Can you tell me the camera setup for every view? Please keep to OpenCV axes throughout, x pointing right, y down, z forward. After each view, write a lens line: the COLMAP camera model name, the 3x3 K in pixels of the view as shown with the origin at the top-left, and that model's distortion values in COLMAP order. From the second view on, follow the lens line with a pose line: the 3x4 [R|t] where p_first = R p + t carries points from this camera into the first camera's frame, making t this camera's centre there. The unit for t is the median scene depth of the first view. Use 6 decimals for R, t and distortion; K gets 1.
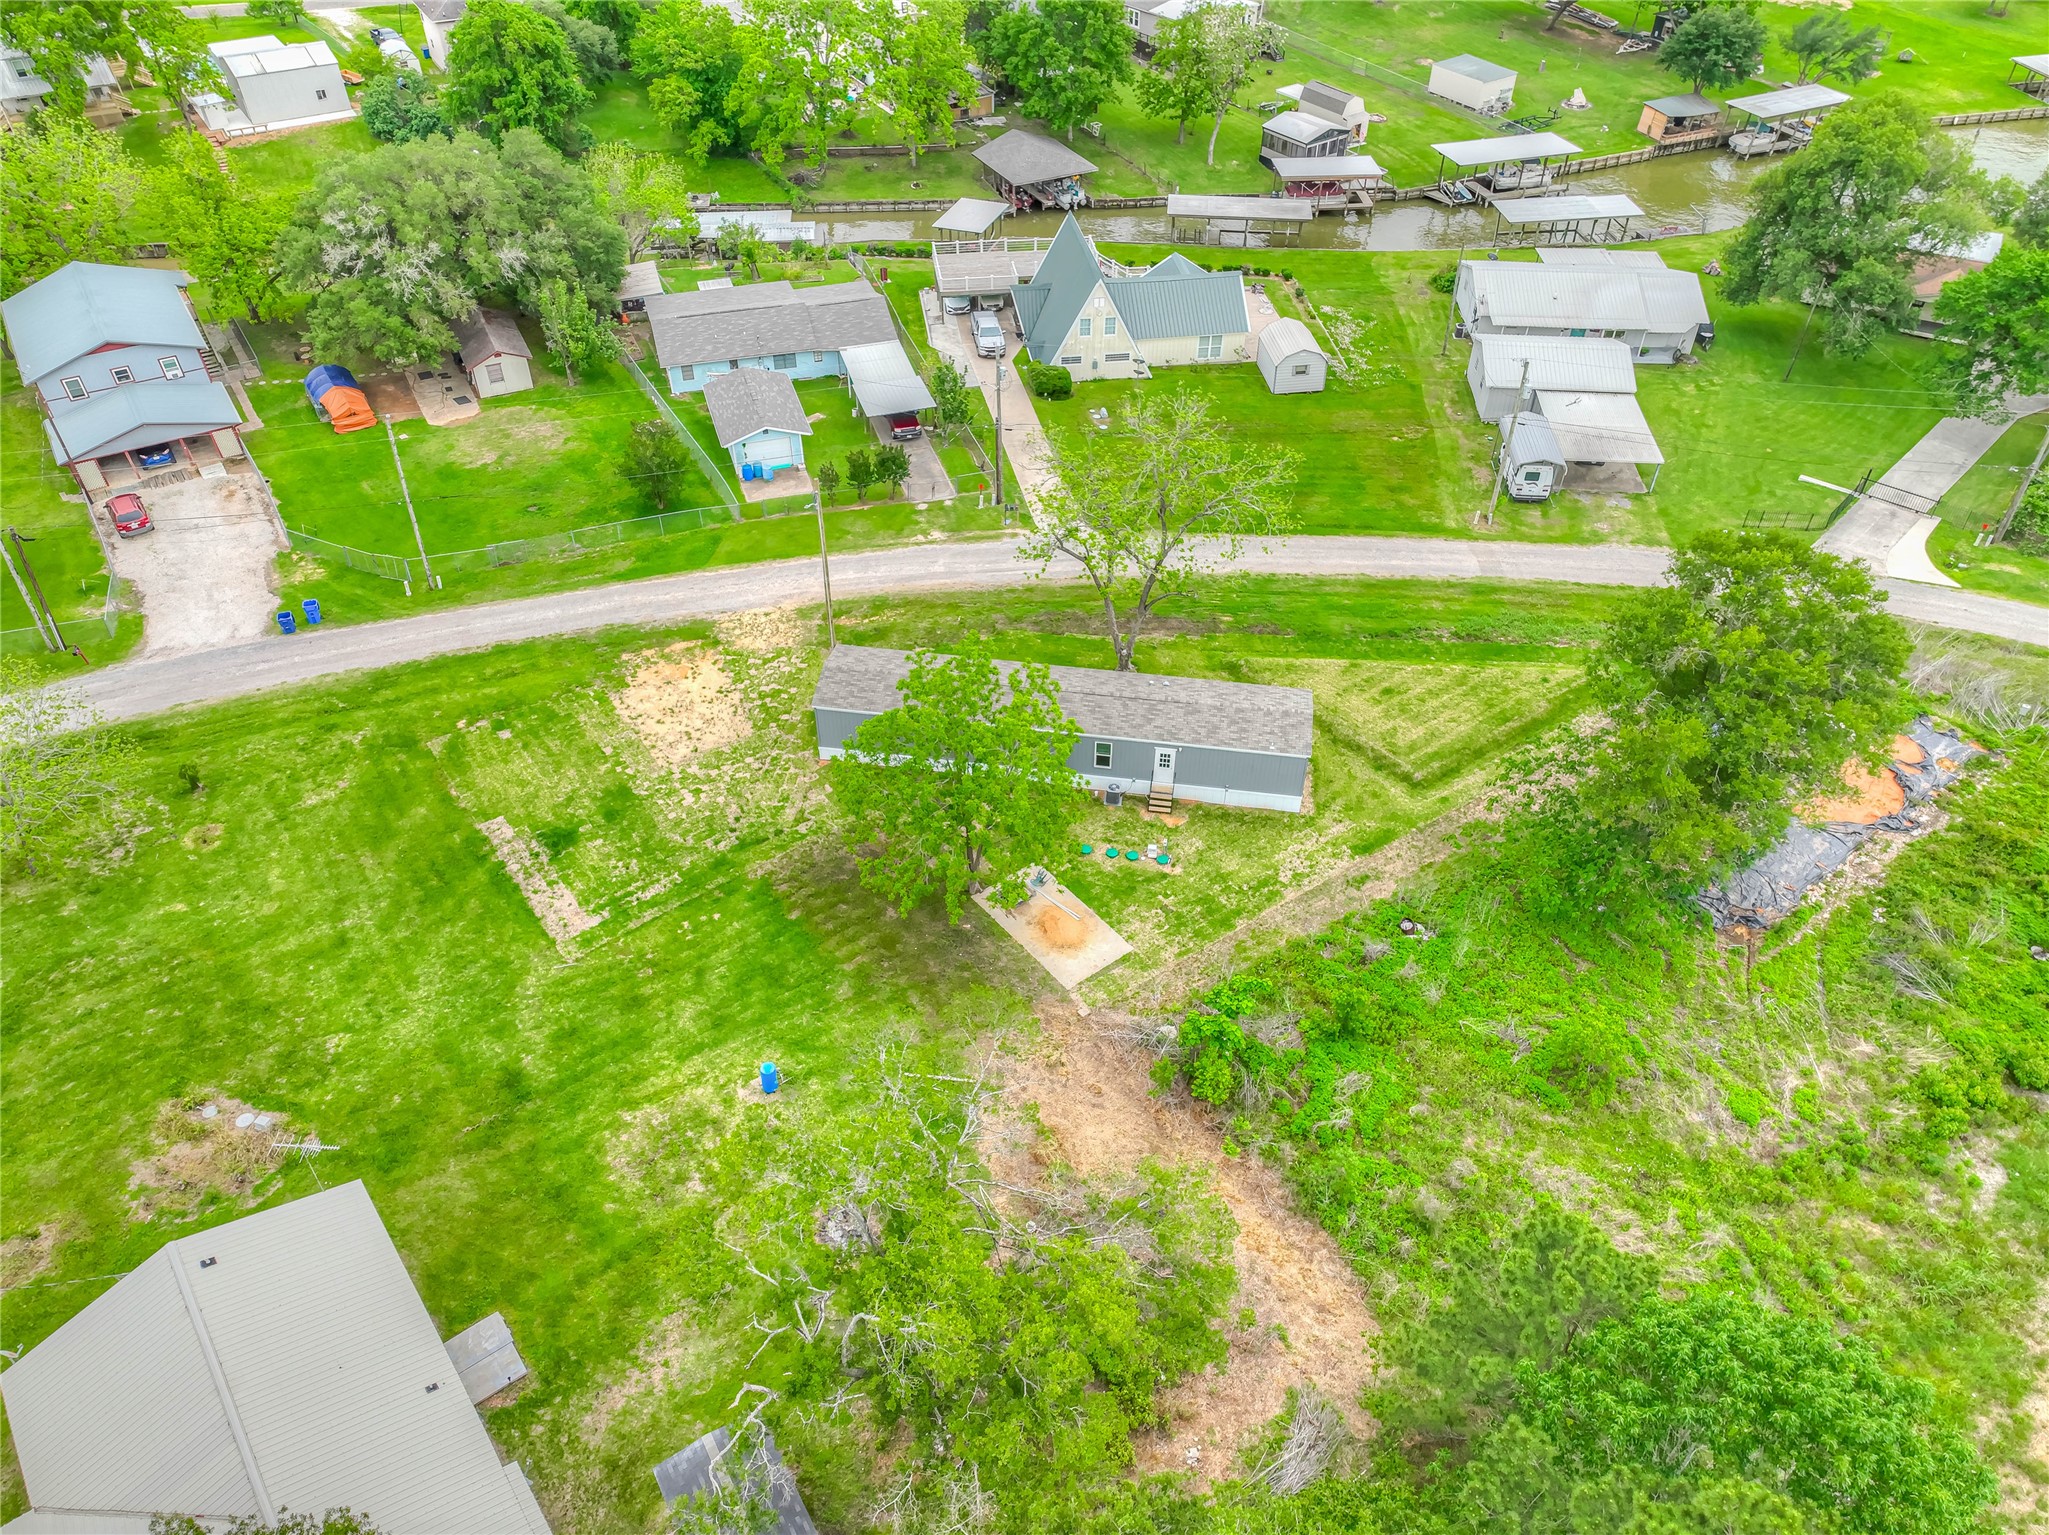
lens RADIAL K [[1435.9, 0, 1026.8], [0, 1435.9, 770.7], [0, 0, 1]] dist [0.018997, 0.007765]
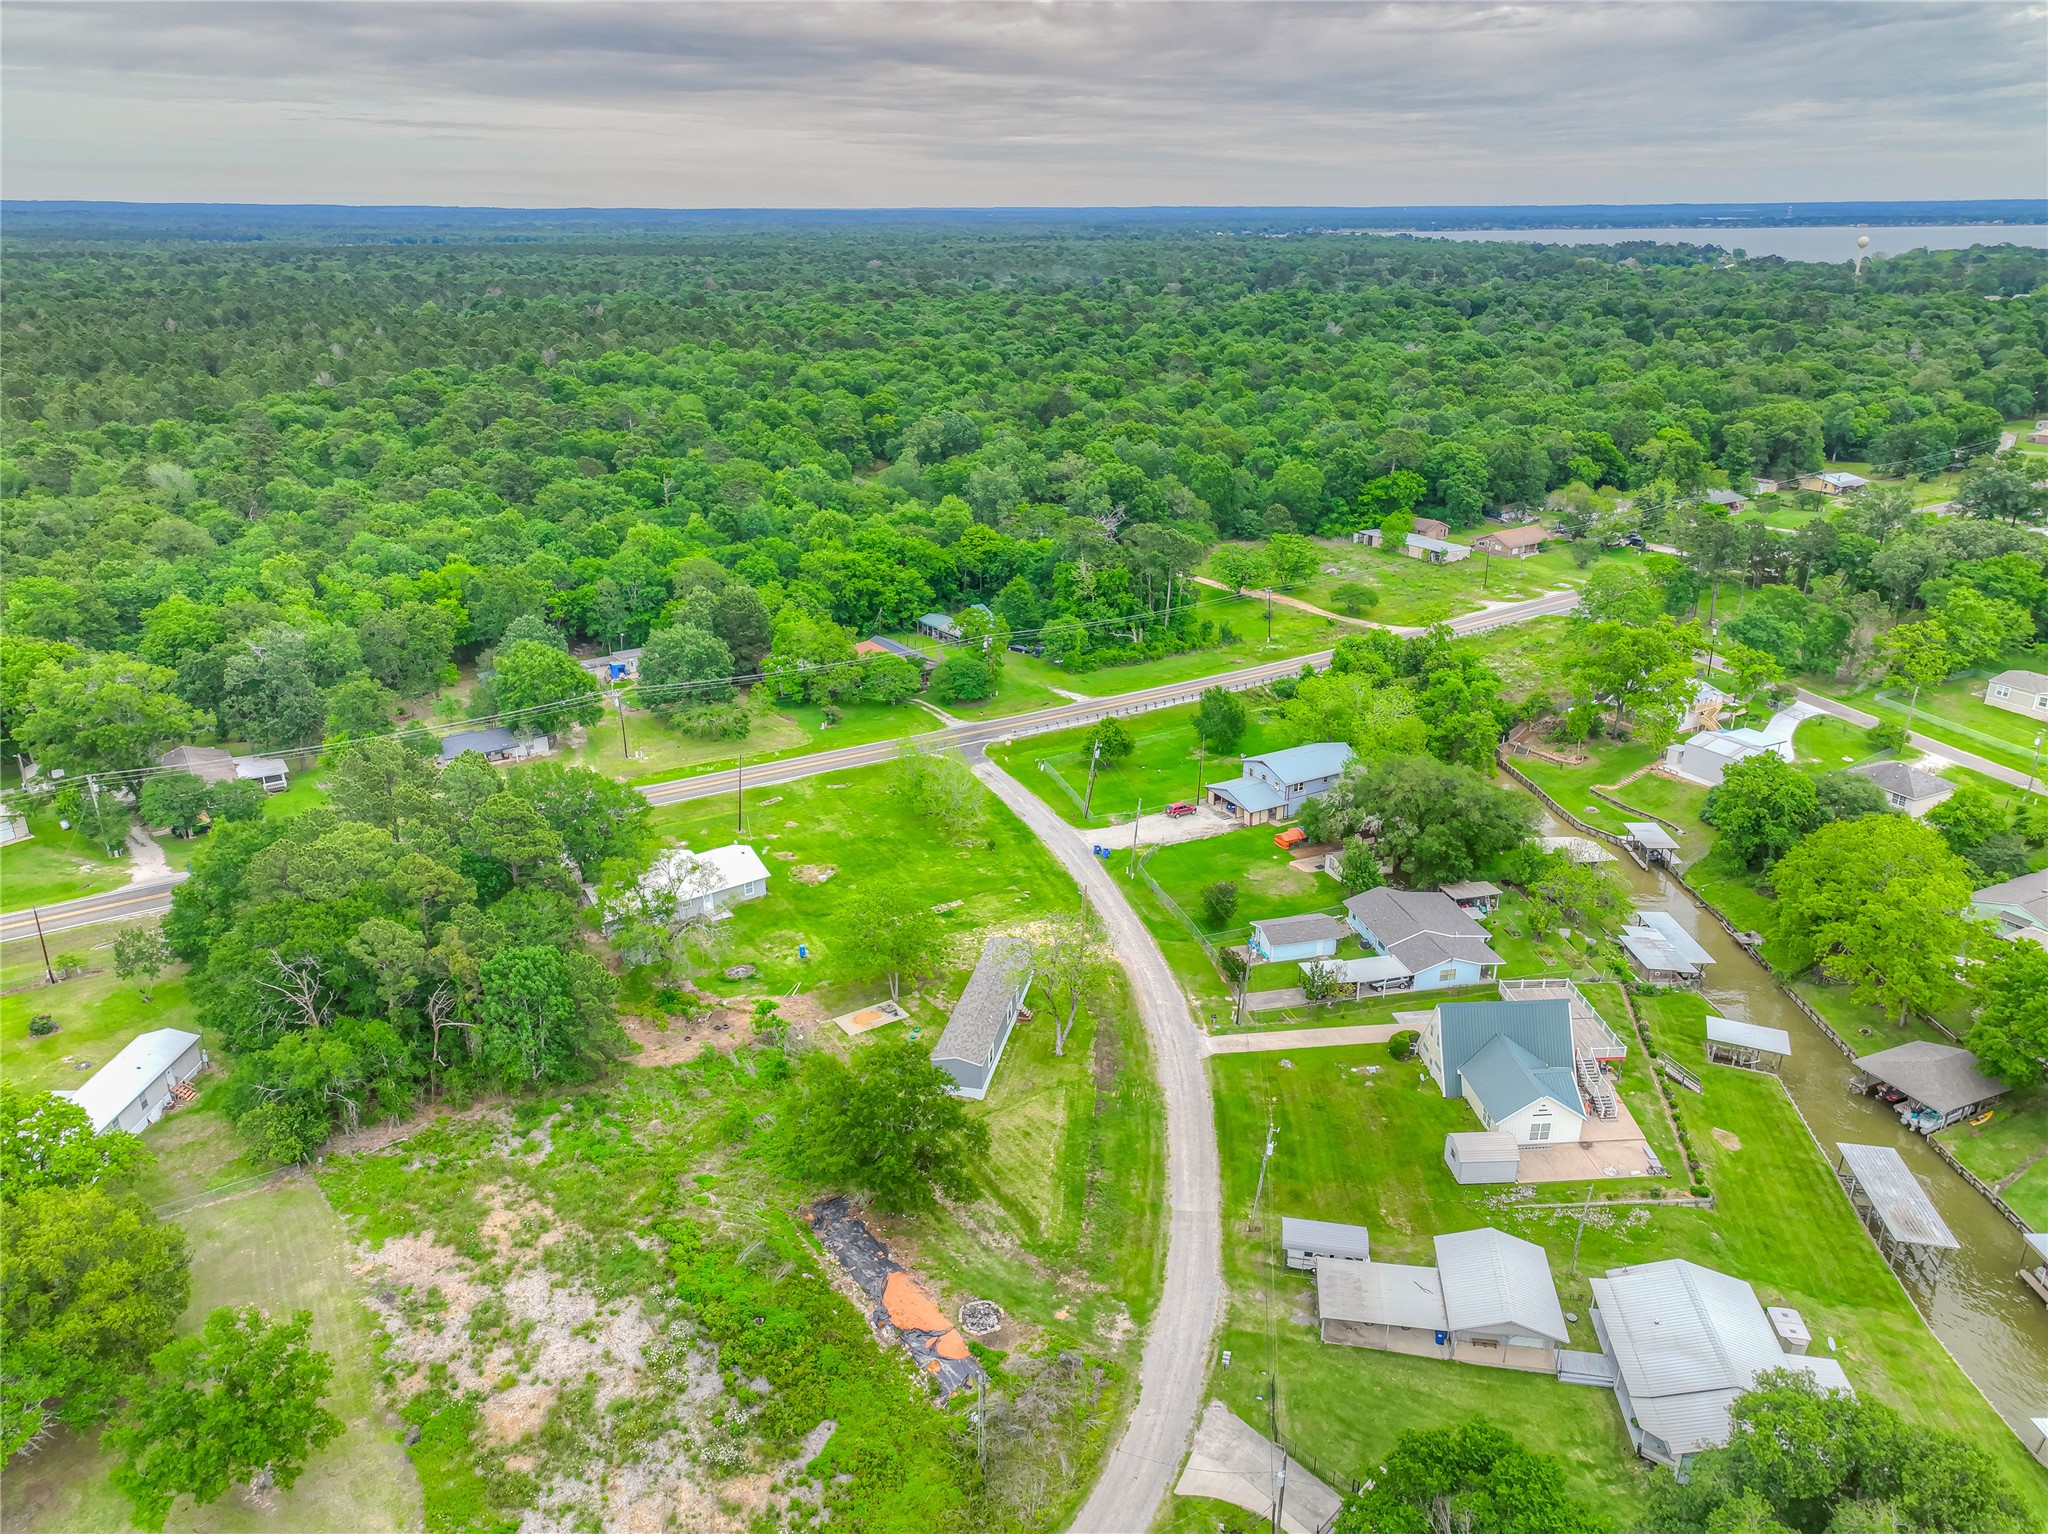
lens RADIAL K [[1433.4, 0, 1024.0], [0, 1433.4, 767.0], [0, 0, 1]] dist [0.022765, 0.005526]
pose [[-0.058998, 0.361292, -0.930584, 1.789646], [-0.665122, 0.680920, 0.306530, -0.926886], [0.744401, 0.637036, 0.200131, 0.421707]]
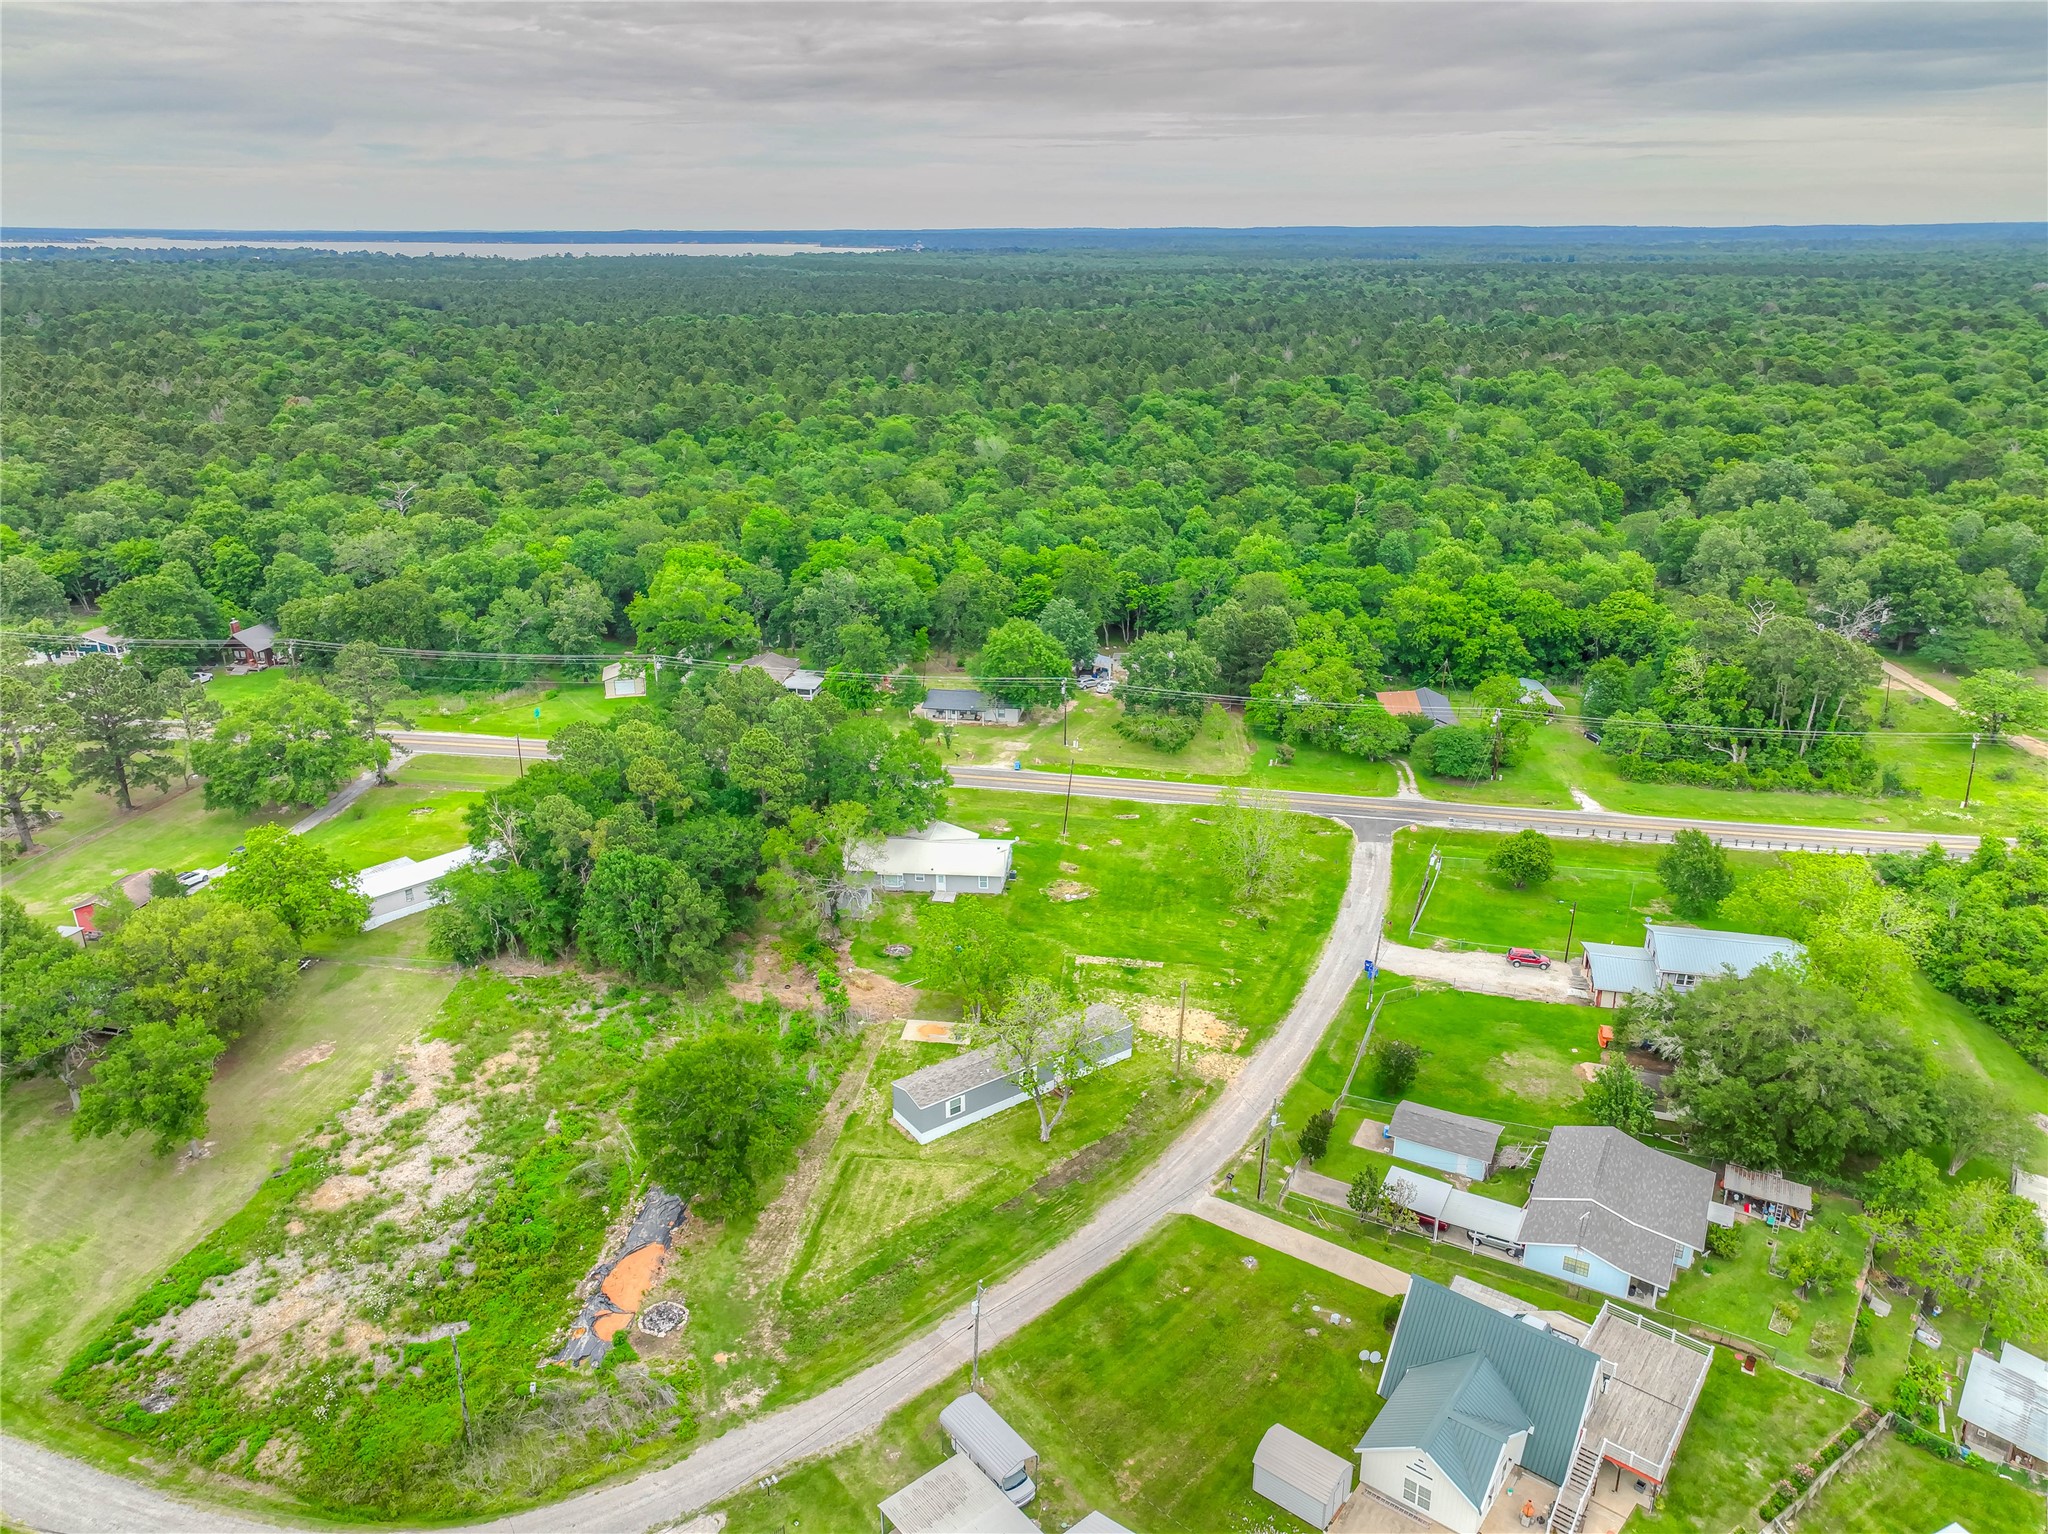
lens RADIAL K [[1435.2, 0, 1026.3], [0, 1435.2, 770.2], [0, 0, 1]] dist [0.018997, 0.007765]
pose [[-0.710941, 0.247432, -0.658286, 1.165600], [-0.469401, 0.530064, 0.706184, -1.584705], [0.523666, 0.811055, -0.260699, 1.192812]]
